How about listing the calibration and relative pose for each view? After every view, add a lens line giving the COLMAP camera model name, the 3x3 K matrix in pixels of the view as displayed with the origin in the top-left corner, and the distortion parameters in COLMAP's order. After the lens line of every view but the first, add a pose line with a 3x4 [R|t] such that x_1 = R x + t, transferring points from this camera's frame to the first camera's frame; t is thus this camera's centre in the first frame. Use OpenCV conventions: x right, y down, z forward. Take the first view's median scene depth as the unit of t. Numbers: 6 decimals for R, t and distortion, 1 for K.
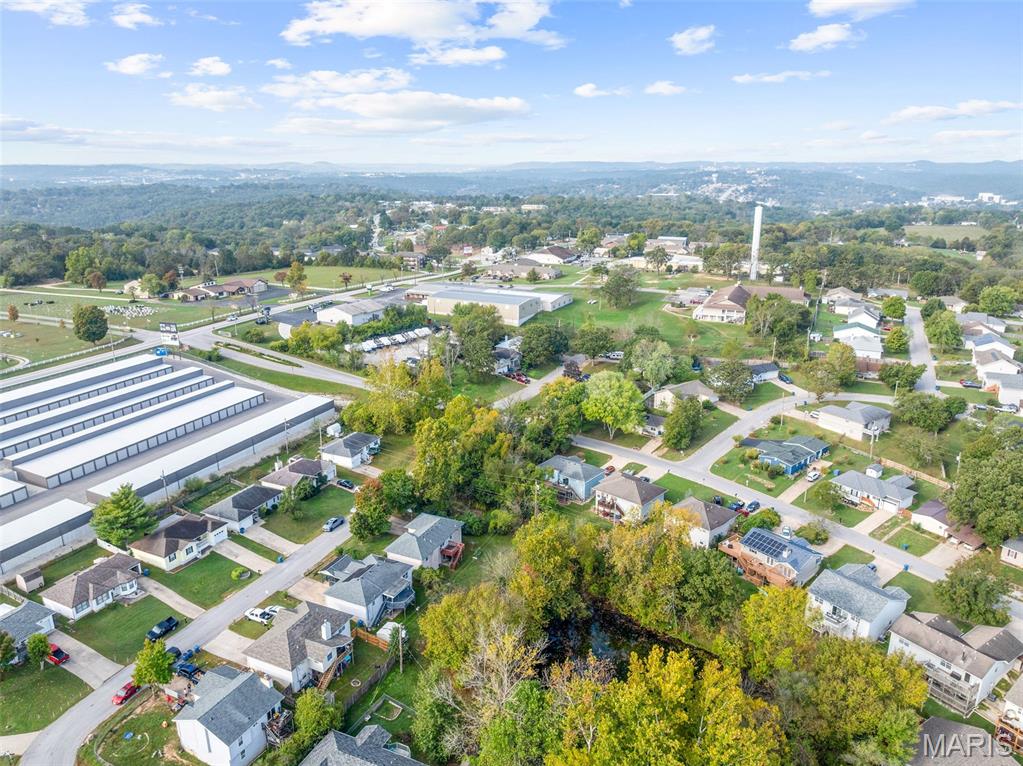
lens RADIAL K [[724.3, 0, 515.6], [0, 724.3, 381.8], [0, 0, 1]] dist [-0.039127, 0.004773]
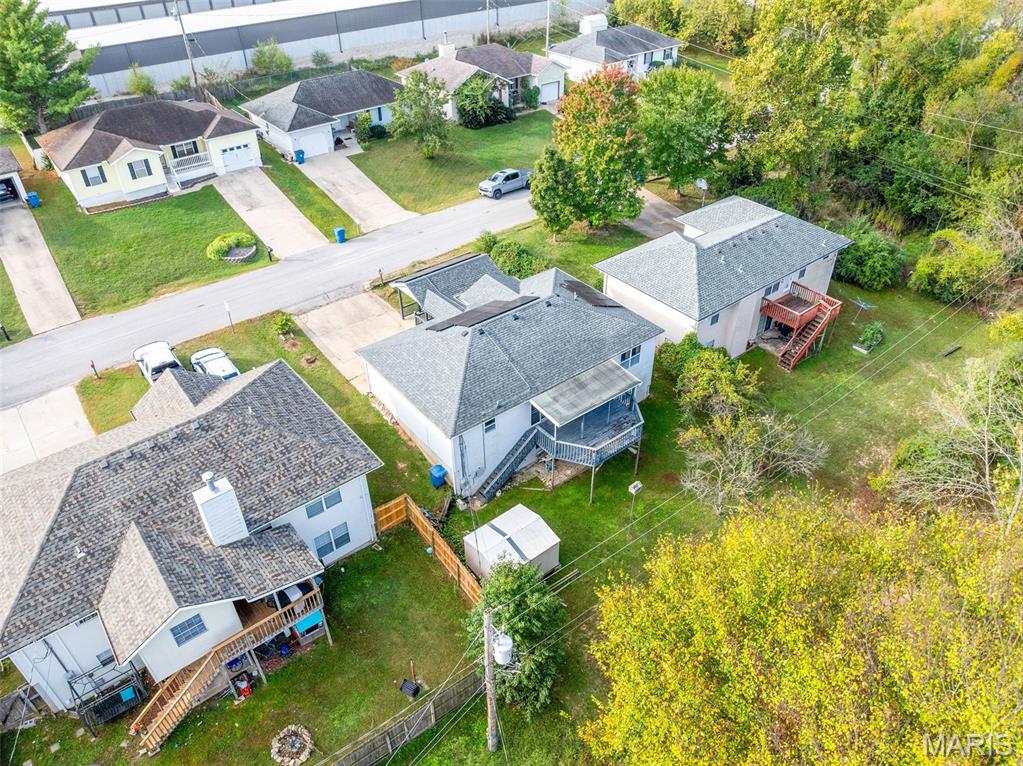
lens RADIAL K [[724.3, 0, 515.6], [0, 724.3, 381.8], [0, 0, 1]] dist [-0.039127, 0.004773]
pose [[0.894213, 0.264970, -0.360798, -0.076088], [-0.124231, 0.921229, 0.368651, 0.157611], [0.430059, -0.284830, 0.856692, 0.654376]]
